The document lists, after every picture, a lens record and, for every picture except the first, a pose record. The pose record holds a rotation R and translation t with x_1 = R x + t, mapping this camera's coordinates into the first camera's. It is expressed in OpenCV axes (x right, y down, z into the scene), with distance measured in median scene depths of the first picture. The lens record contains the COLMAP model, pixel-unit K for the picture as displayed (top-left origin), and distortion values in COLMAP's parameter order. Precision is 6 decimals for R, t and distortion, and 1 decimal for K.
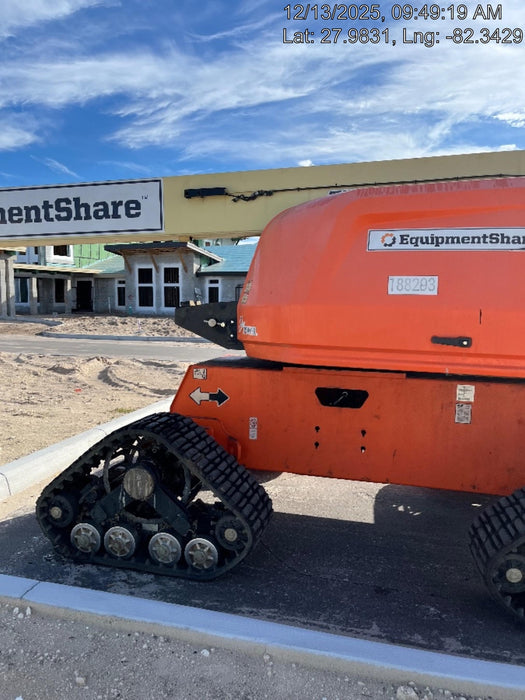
lens RADIAL K [[529.0, 0, 265.5], [0, 529.0, 361.1], [0, 0, 1]] dist [0.060529, -0.090519]
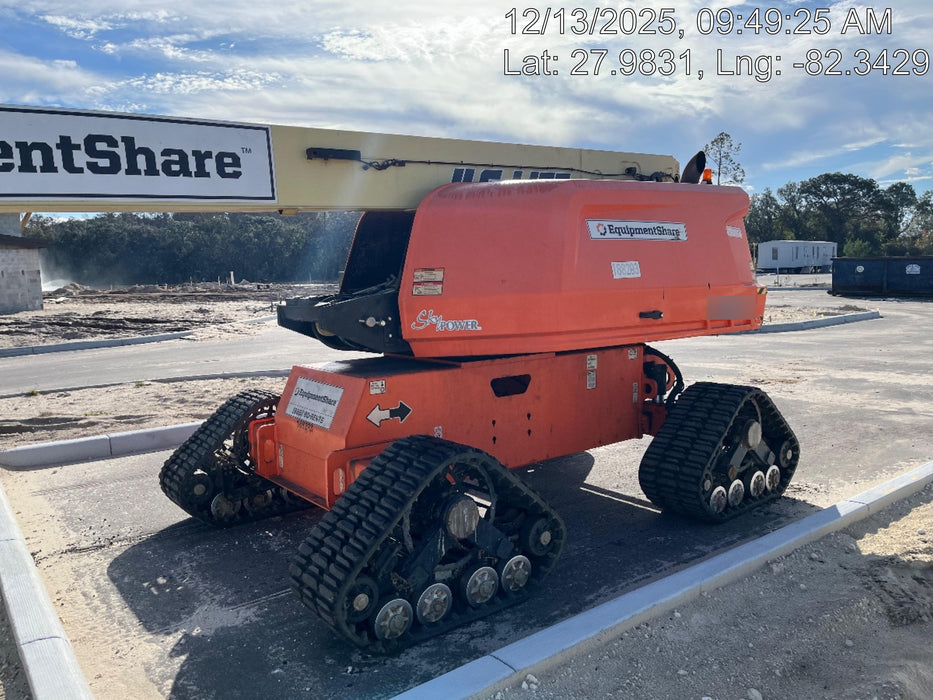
lens RADIAL K [[705.1, 0, 463.4], [0, 705.1, 358.8], [0, 0, 1]] dist [0.060529, -0.090519]
pose [[0.616966, -0.130912, 0.776025, -0.854353], [0.123784, 0.989936, 0.068585, -0.074272], [-0.777194, 0.053745, 0.626962, 0.238428]]
